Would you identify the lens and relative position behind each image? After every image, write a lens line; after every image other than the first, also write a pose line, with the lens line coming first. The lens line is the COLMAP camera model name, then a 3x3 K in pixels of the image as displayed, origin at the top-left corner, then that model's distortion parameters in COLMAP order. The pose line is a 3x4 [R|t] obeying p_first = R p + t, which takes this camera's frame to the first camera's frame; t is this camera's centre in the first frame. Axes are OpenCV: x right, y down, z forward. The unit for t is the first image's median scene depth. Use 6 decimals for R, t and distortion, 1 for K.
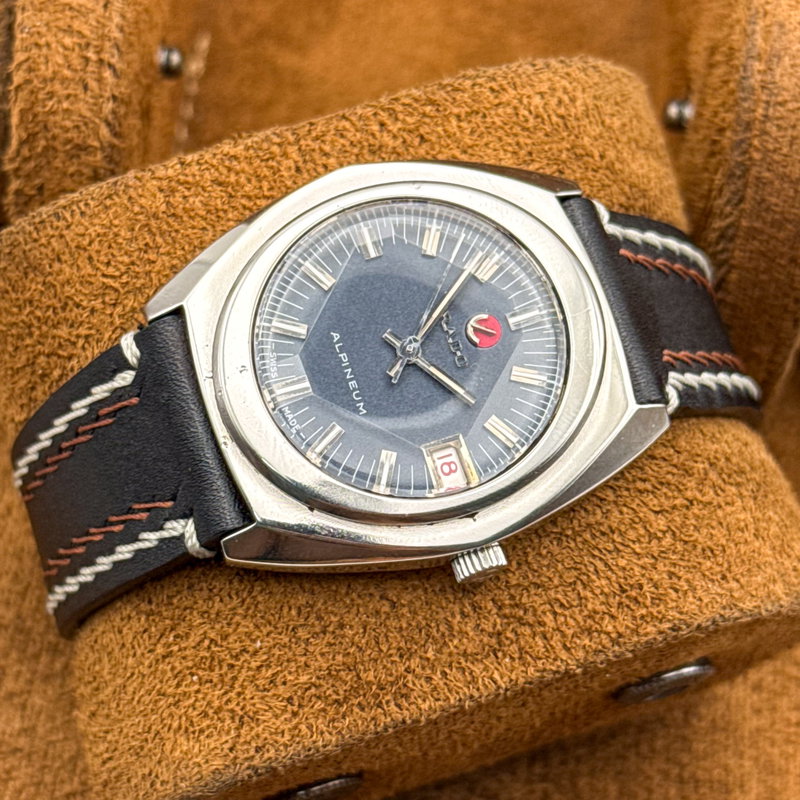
lens RADIAL K [[2496.4, 0, 400.0], [0, 2496.4, 400.0], [0, 0, 1]] dist [-0.111886, -0.065148]
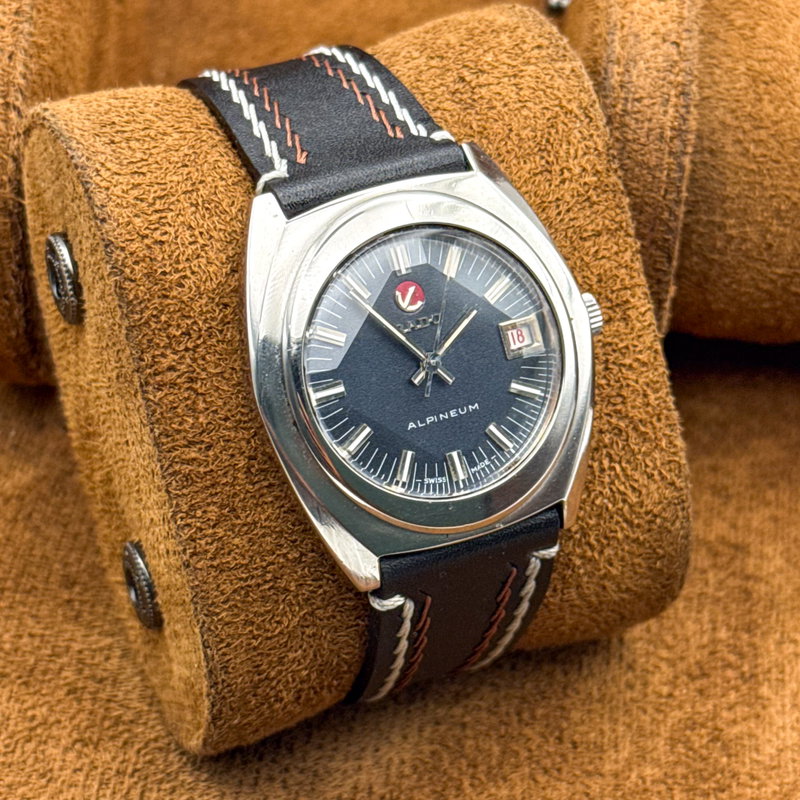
lens RADIAL K [[2496.4, 0, 400.0], [0, 2496.4, 400.0], [0, 0, 1]] dist [-0.111886, -0.065148]
pose [[0.077093, -0.996929, -0.013729, 0.001729], [0.778539, 0.051591, 0.625472, -0.748432], [-0.622843, -0.058909, 0.780126, 0.105879]]
